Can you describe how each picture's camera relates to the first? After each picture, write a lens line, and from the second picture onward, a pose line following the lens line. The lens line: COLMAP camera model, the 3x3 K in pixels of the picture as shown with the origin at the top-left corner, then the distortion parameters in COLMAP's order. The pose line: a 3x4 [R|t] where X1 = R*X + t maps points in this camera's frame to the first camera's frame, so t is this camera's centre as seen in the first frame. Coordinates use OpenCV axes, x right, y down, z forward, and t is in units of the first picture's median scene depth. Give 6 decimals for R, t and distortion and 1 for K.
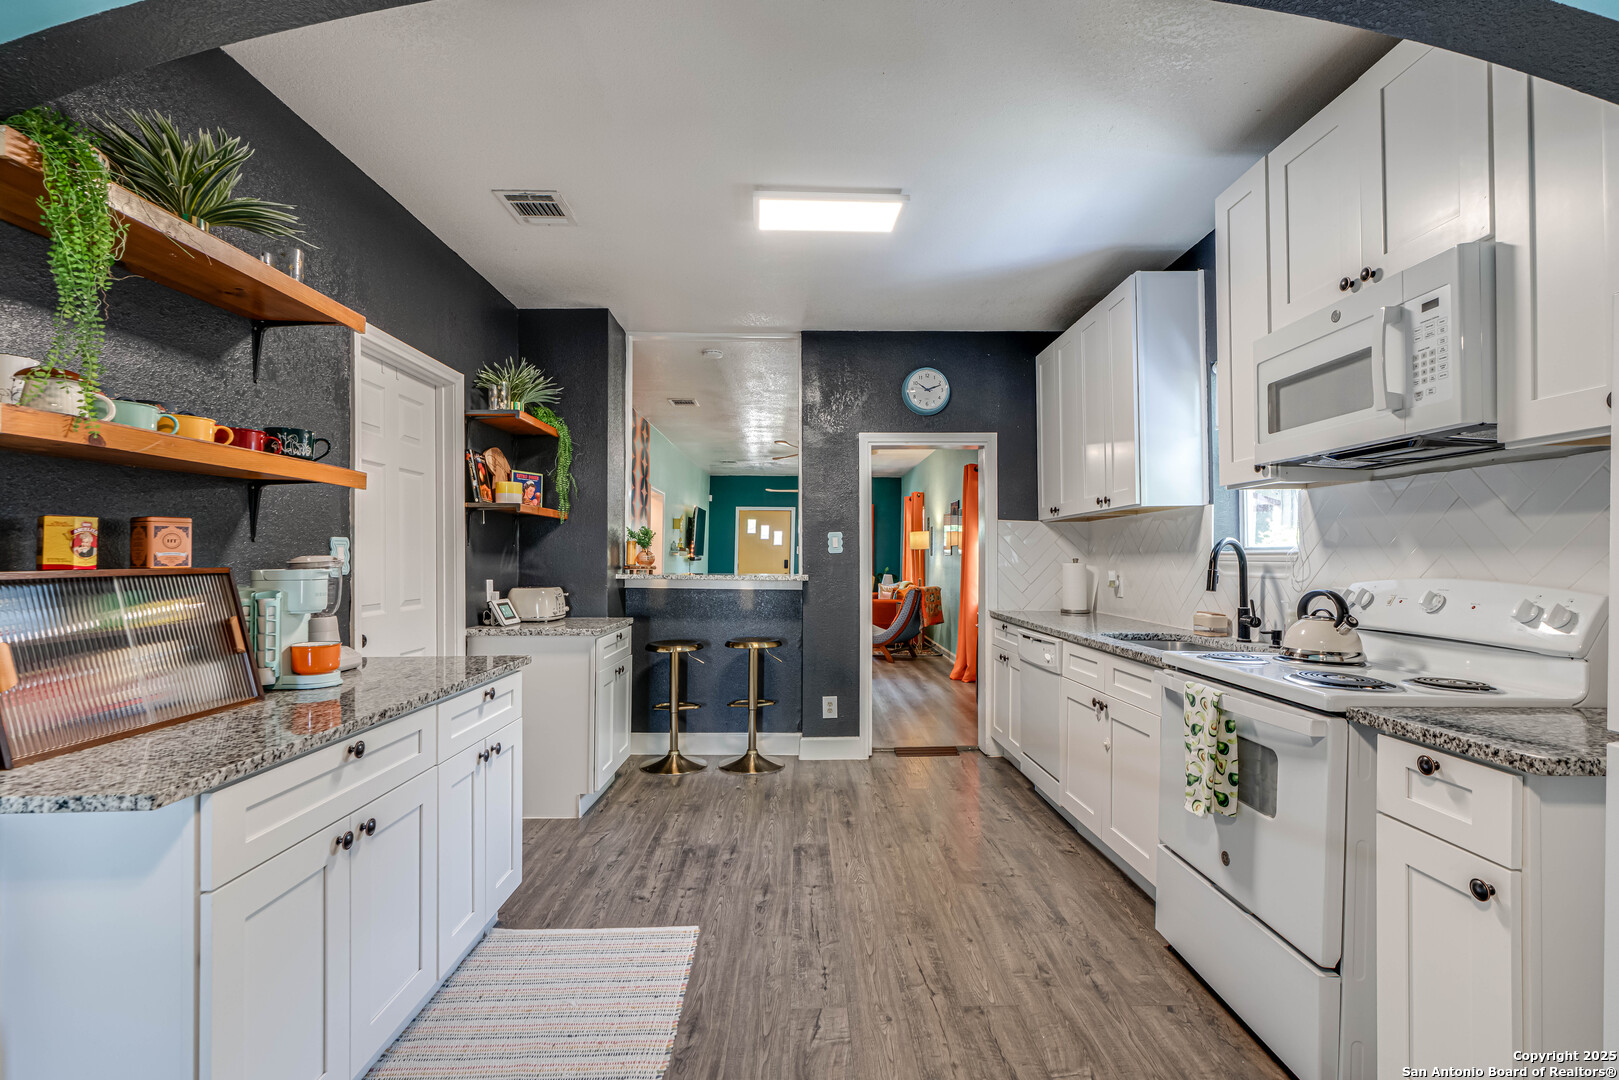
lens RADIAL K [[734.0, 0, 809.0], [0, 734.0, 545.0], [0, 0, 1]] dist [-0.009041, 0.003389]
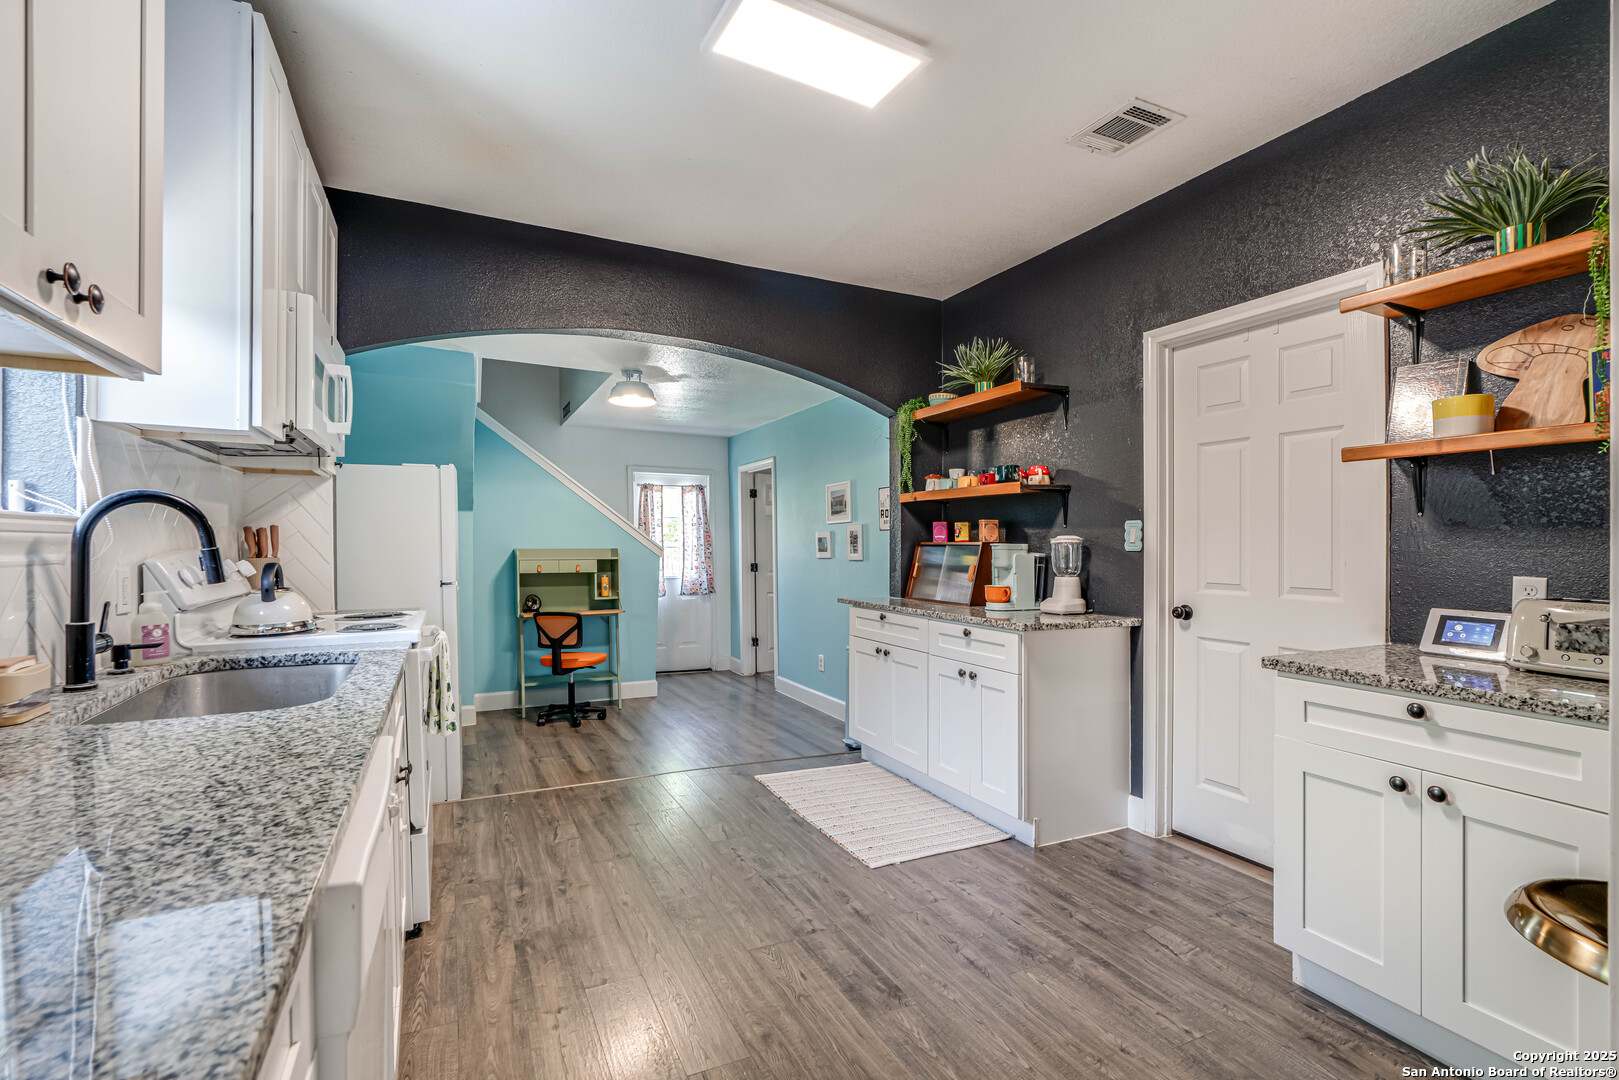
lens RADIAL K [[734.0, 0, 805.8], [0, 734.0, 541.8], [0, 0, 1]] dist [-0.009041, 0.003389]
pose [[-0.901627, -0.005544, -0.432480, 0.372703], [0.000251, 0.999911, -0.013341, 0.037169], [0.432515, -0.012137, -0.901545, 1.731439]]
